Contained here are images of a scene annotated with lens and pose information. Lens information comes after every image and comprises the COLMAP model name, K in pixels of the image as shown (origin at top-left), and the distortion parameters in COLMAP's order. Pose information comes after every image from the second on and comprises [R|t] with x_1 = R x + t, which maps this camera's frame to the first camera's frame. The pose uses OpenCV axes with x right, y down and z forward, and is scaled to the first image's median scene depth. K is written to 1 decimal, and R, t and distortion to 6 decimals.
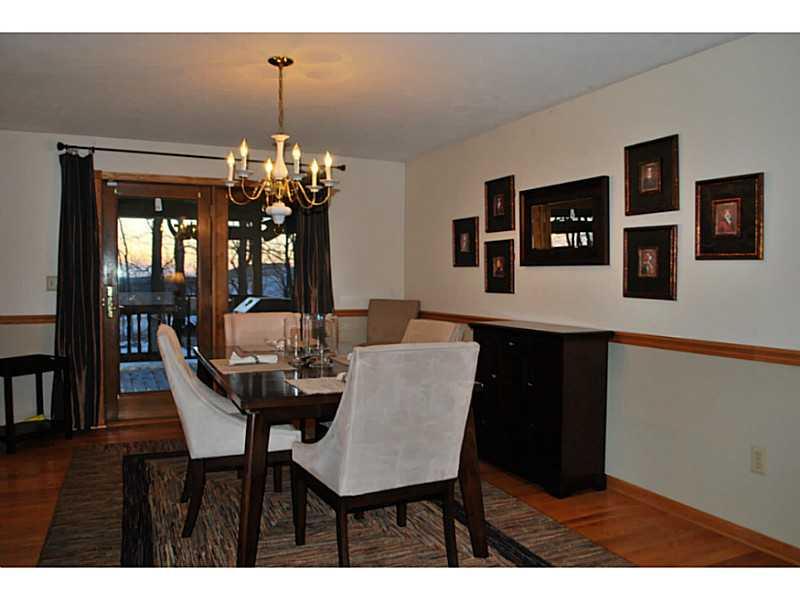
lens RADIAL K [[648.1, 0, 384.3], [0, 648.1, 299.0], [0, 0, 1]] dist [-0.027273, 0.004506]
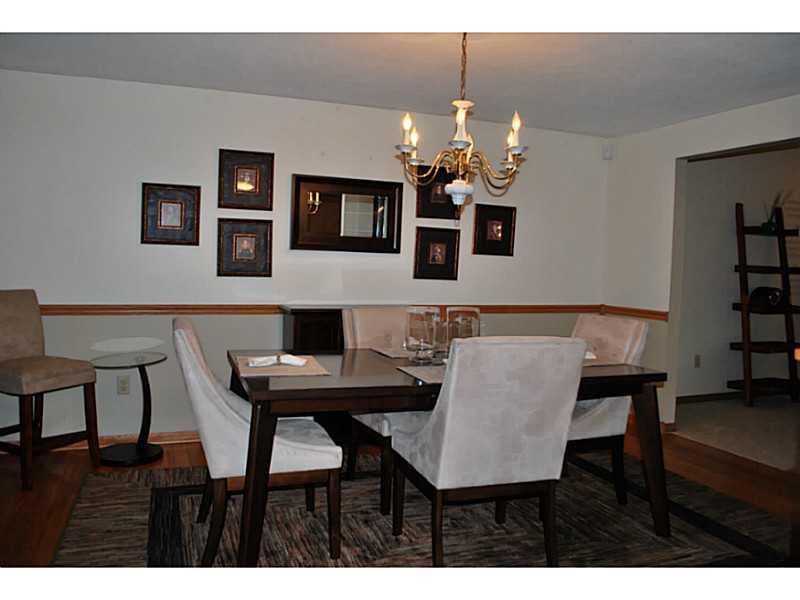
lens RADIAL K [[648.1, 0, 384.3], [0, 648.1, 299.0], [0, 0, 1]] dist [-0.027273, 0.004506]
pose [[0.045071, -0.063503, 0.996963, -0.999215], [0.004402, 0.997980, 0.063369, -0.047207], [-0.998974, 0.001532, 0.045260, 1.038376]]
